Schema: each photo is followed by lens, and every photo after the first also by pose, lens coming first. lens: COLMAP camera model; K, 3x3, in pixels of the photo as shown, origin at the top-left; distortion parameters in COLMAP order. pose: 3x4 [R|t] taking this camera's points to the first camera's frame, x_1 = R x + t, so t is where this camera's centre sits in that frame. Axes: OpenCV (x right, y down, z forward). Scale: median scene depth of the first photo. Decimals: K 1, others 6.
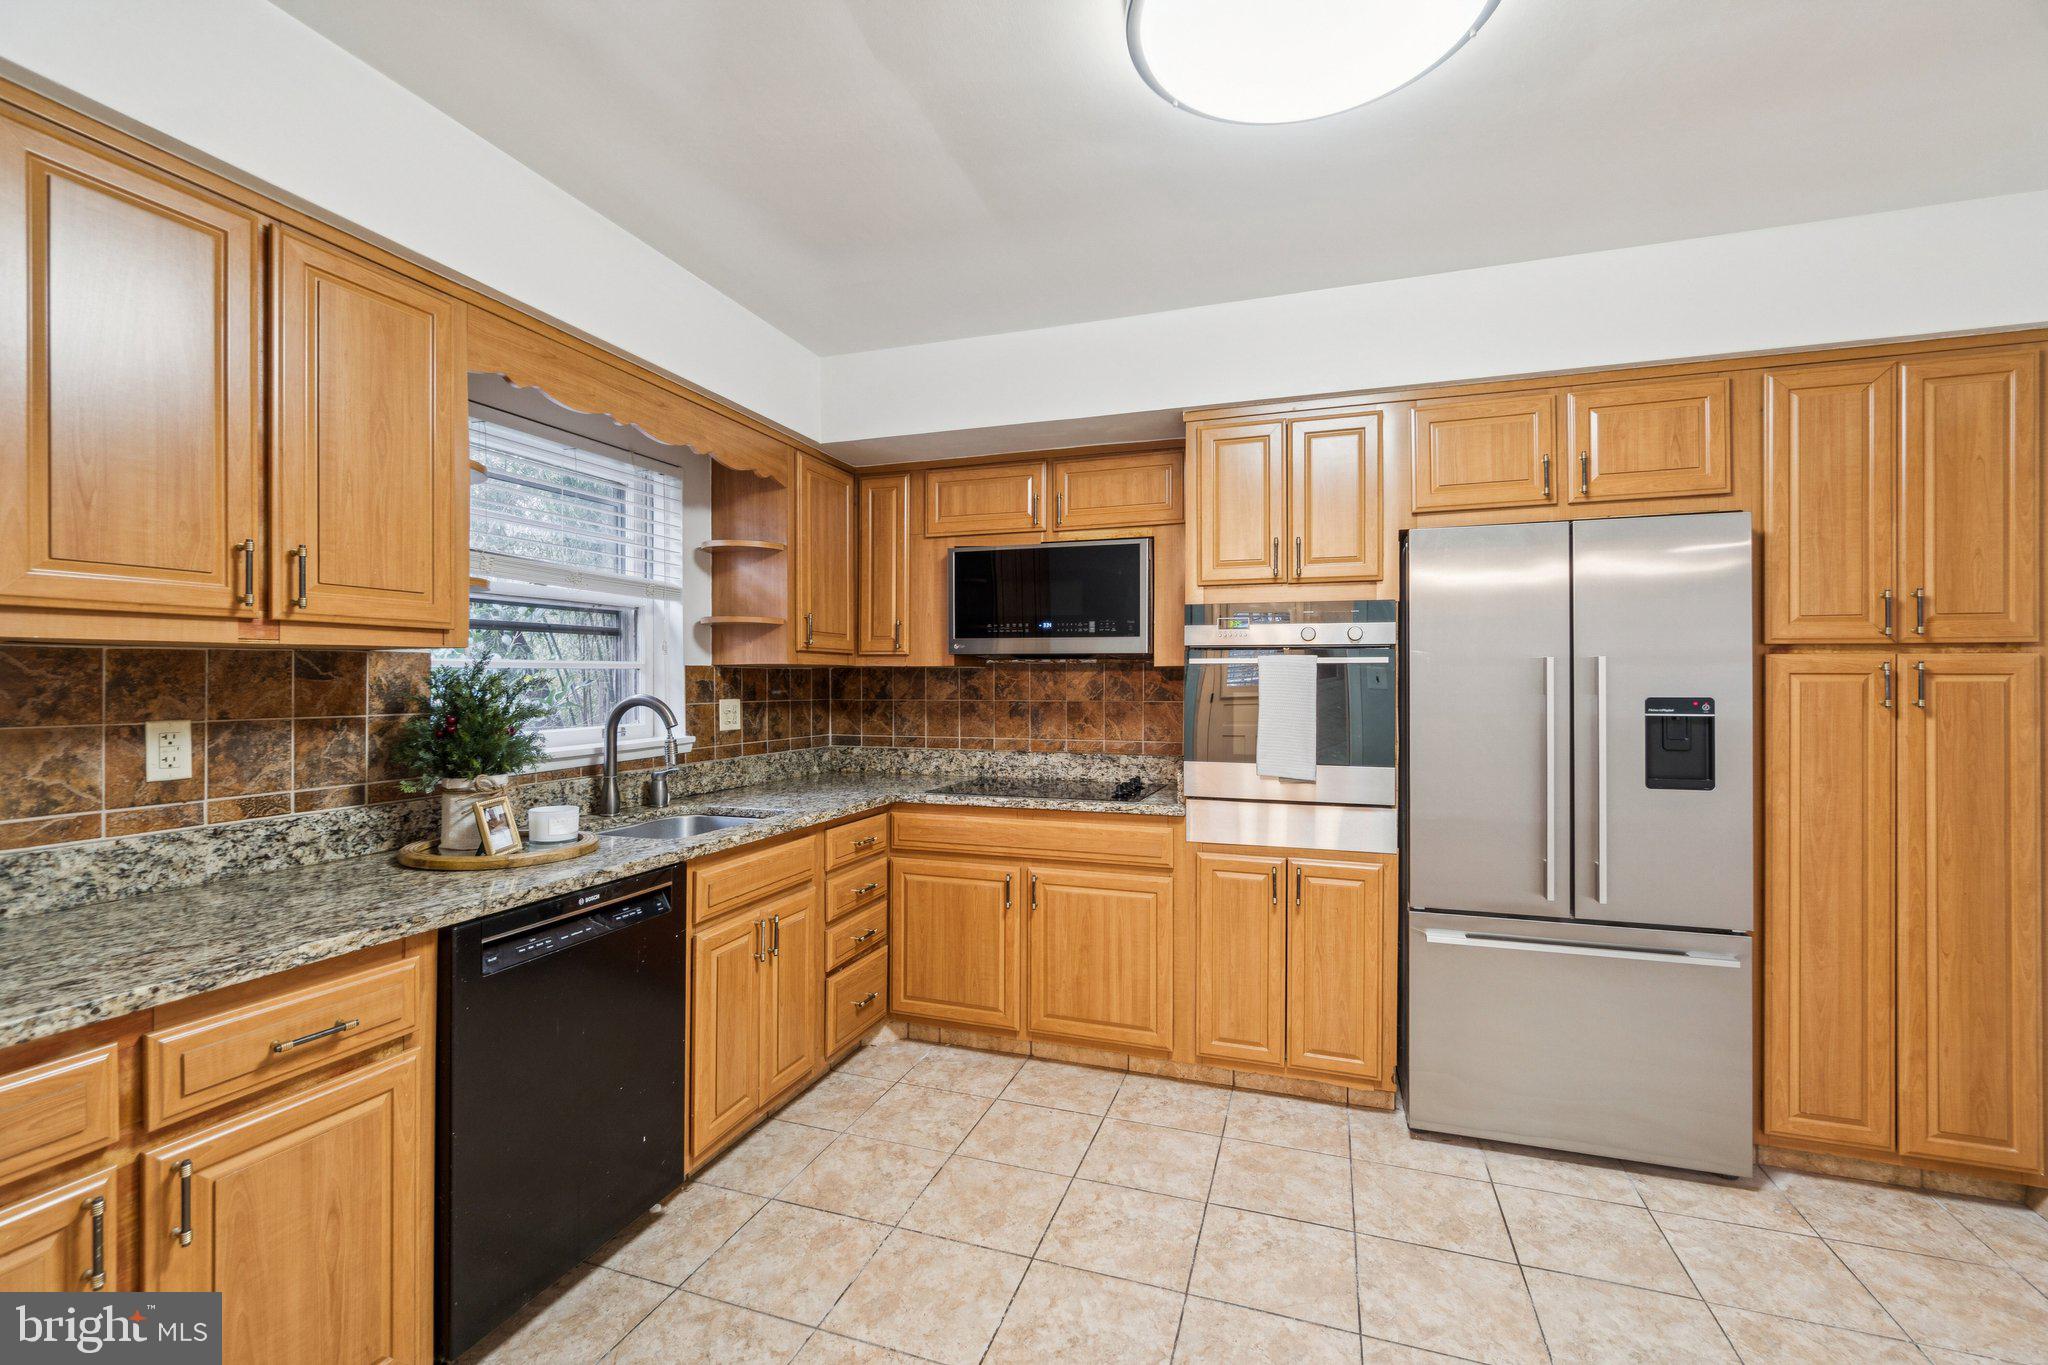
lens RADIAL K [[880.4, 0, 1012.3], [0, 880.4, 677.2], [0, 0, 1]] dist [-0.003969, -0.000418]
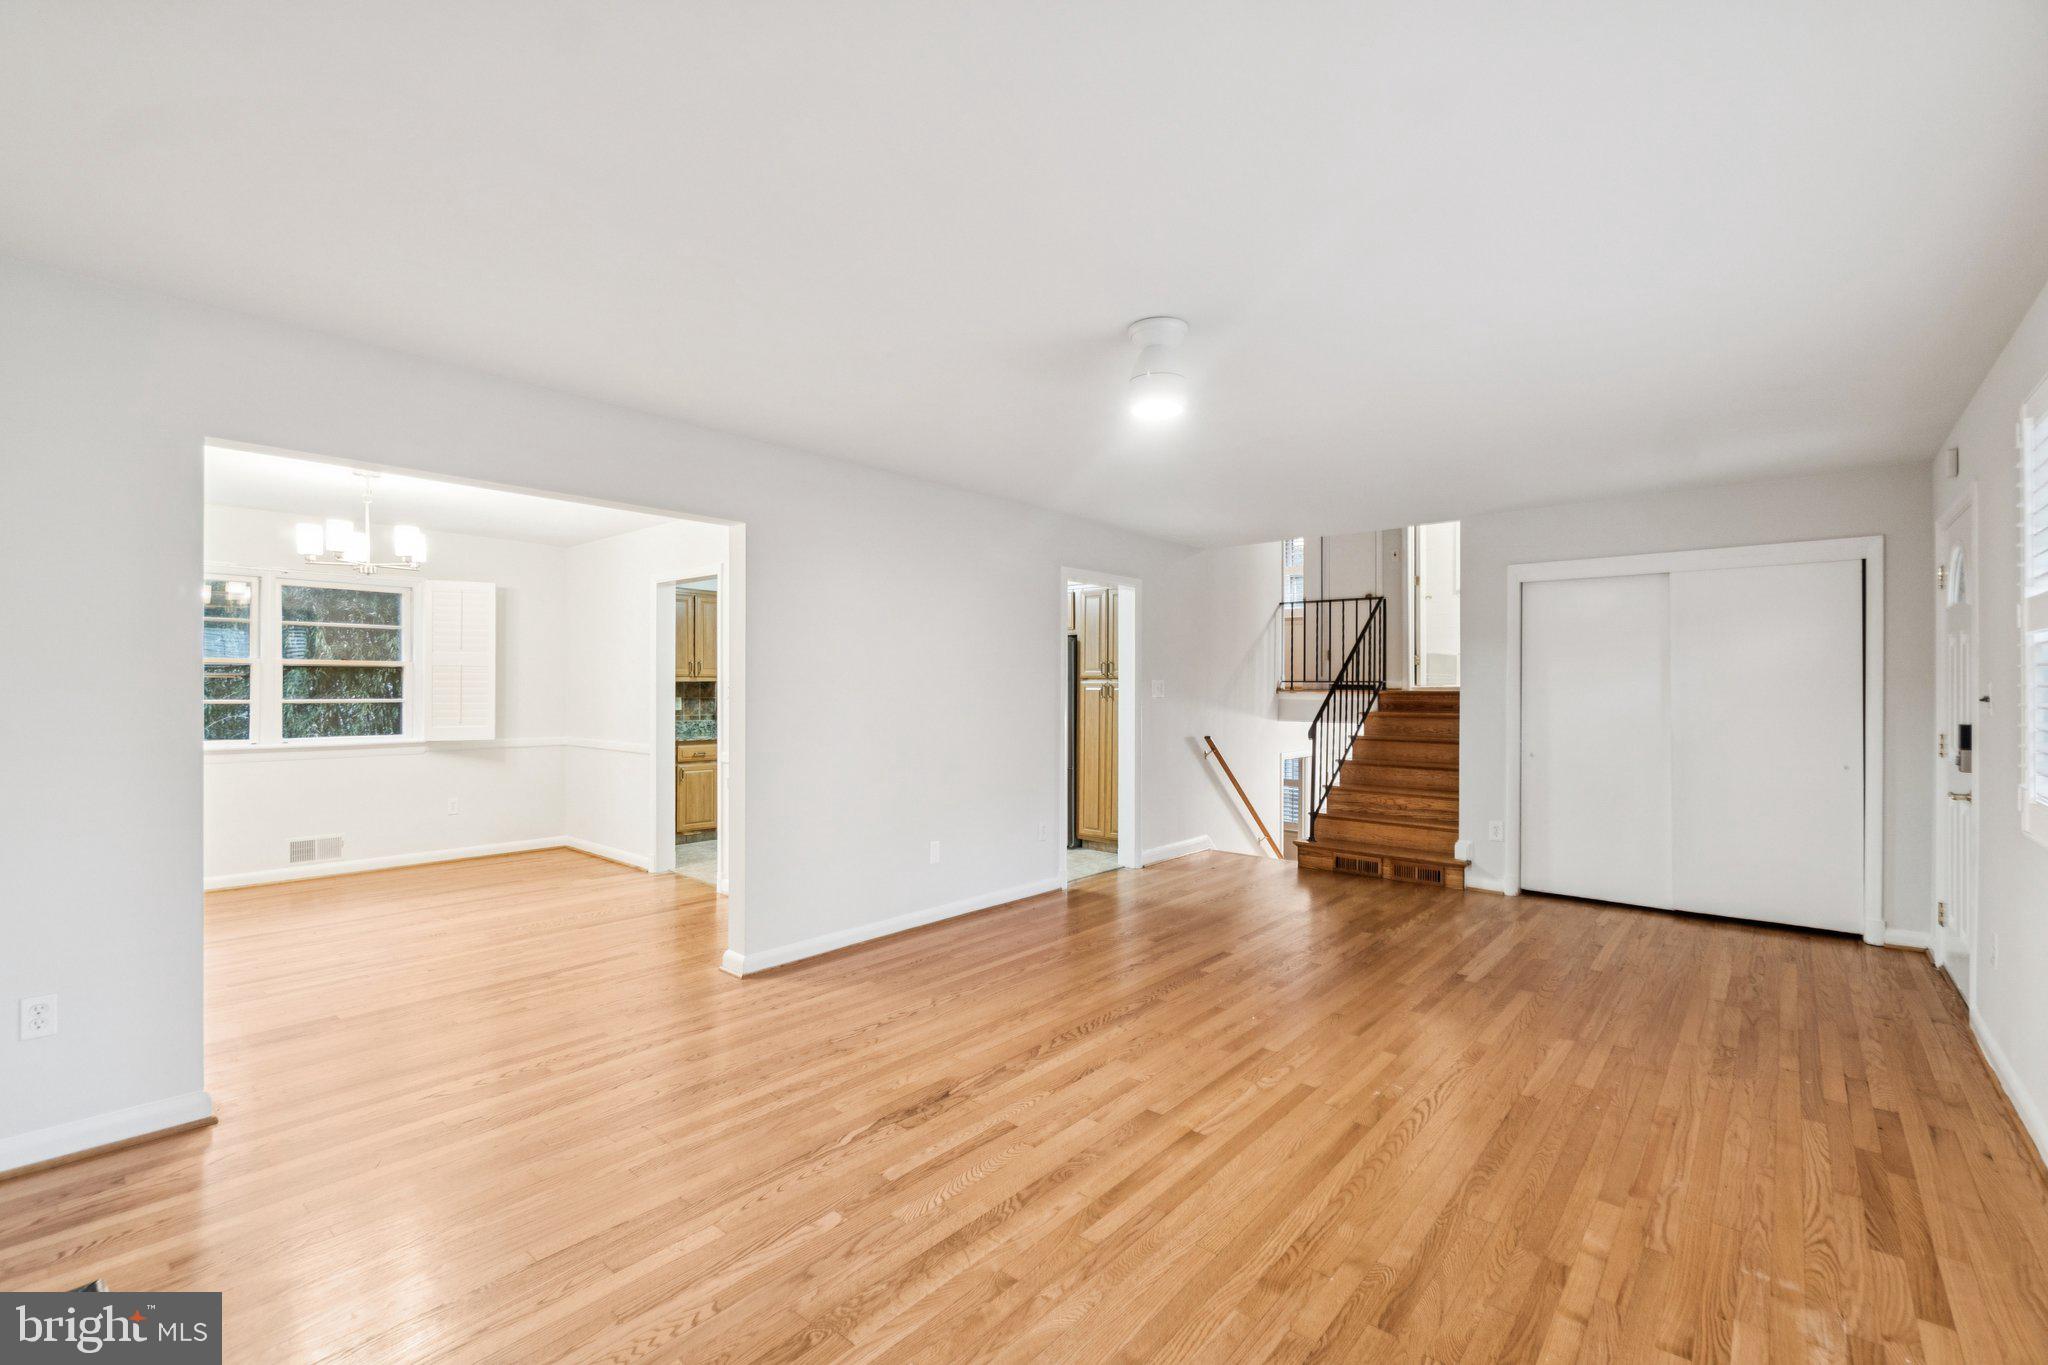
lens RADIAL K [[899.6, 0, 1013.3], [0, 899.6, 690.4], [0, 0, 1]] dist [-0.006144, 0.000547]
pose [[0.930546, 0.001368, -0.366173, 1.715521], [-0.000311, 0.999996, 0.002946, -0.000654], [0.366176, -0.002628, 0.930542, -1.957281]]
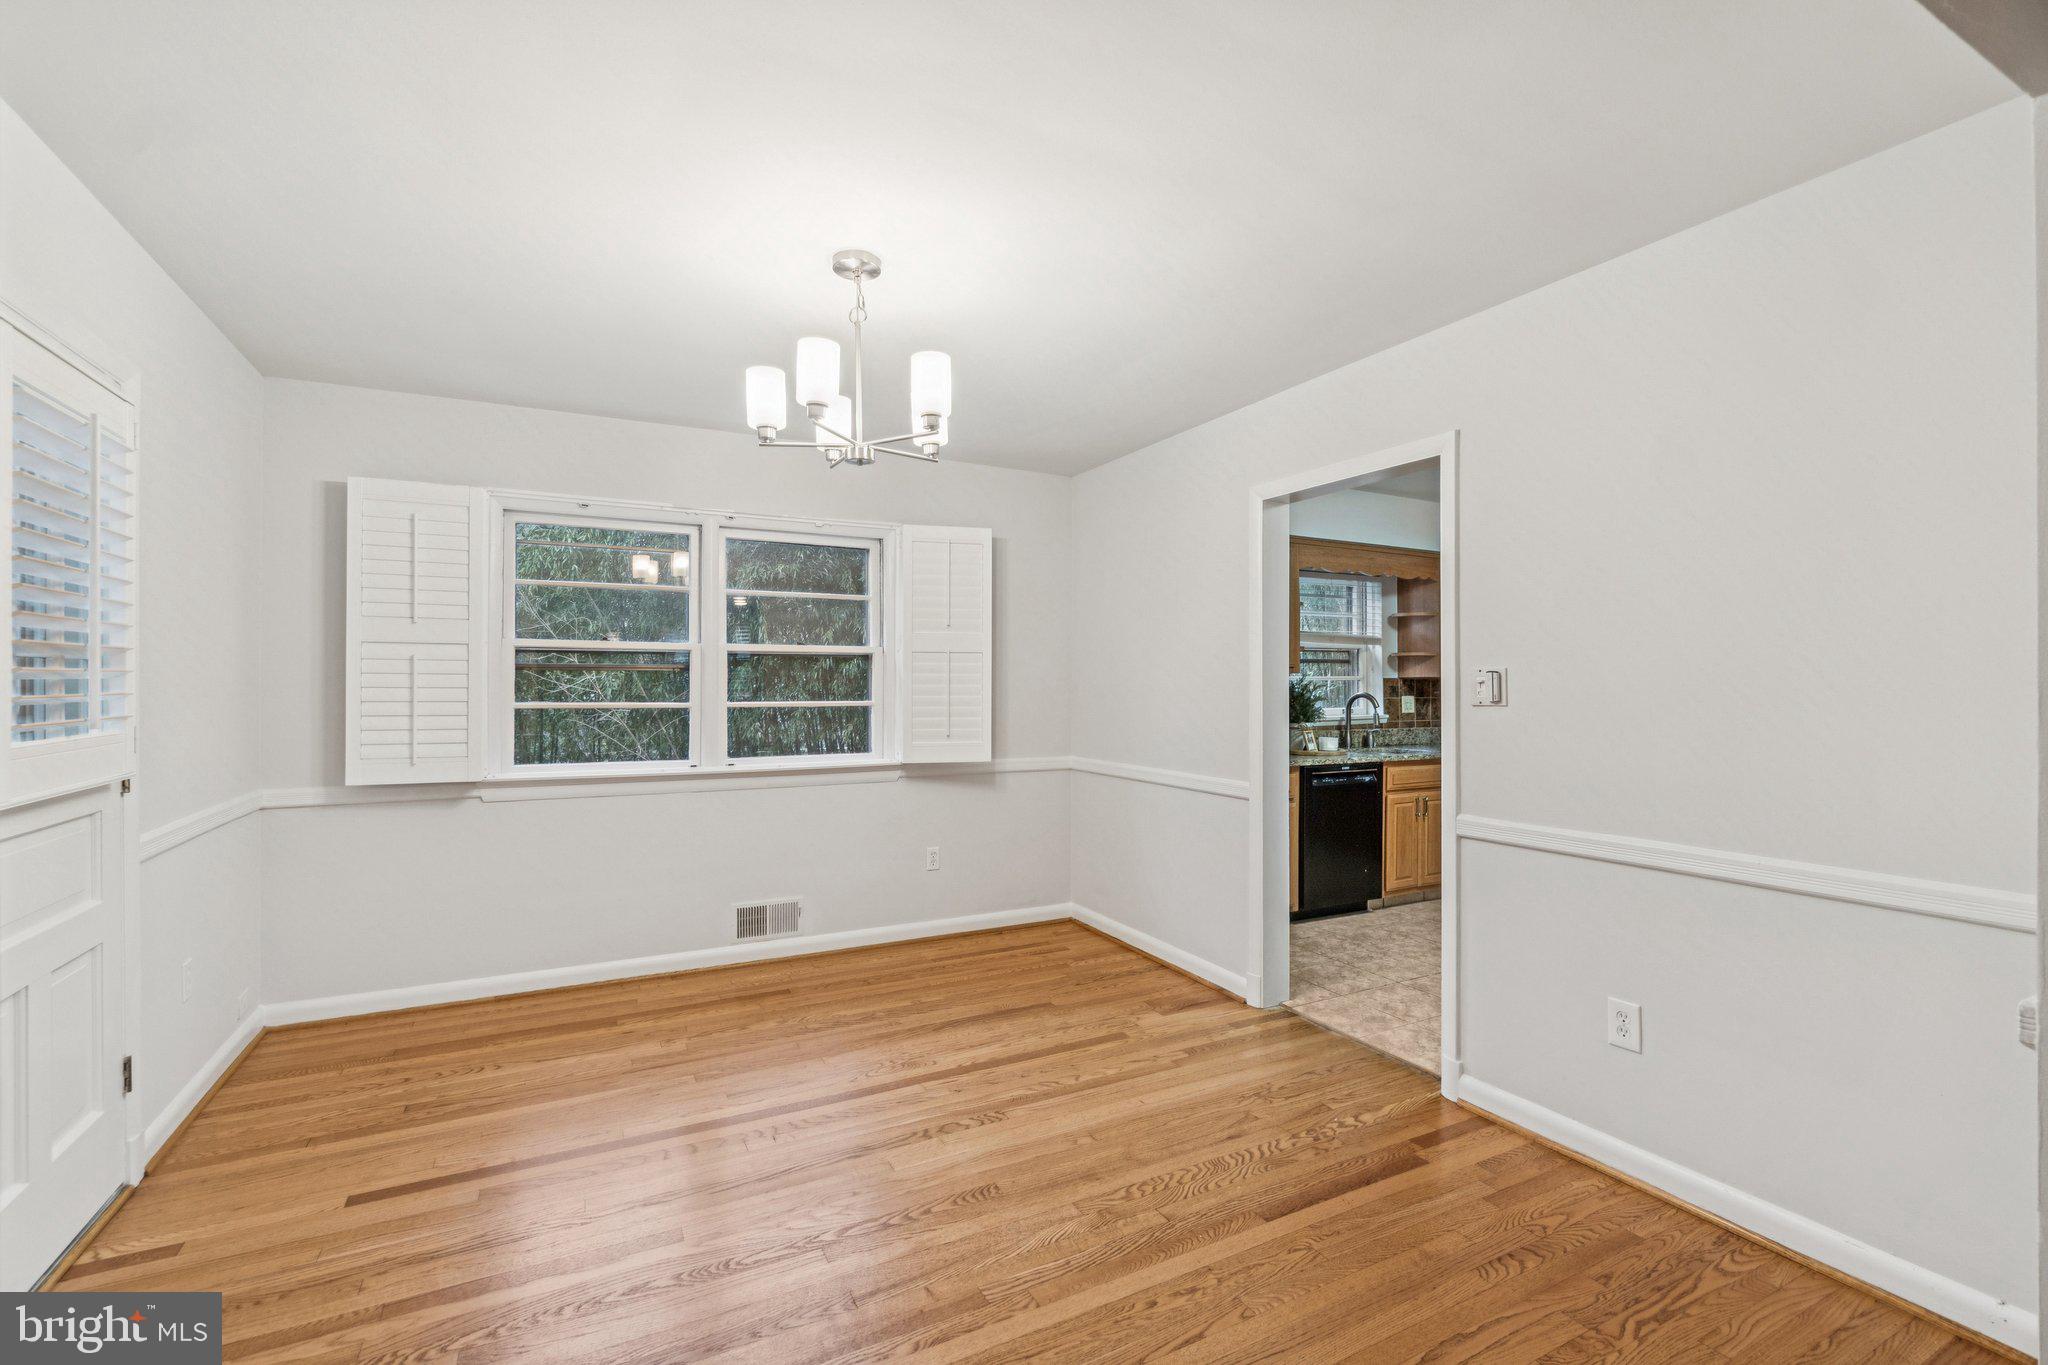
lens RADIAL K [[887.1, 0, 1013.6], [0, 887.1, 681.4], [0, 0, 1]] dist [-0.003160, 0.000123]
pose [[0.729395, -0.004308, -0.684079, 0.469797], [0.001711, 0.999989, -0.004474, 0.001685], [0.684091, 0.002092, 0.729394, -1.244921]]
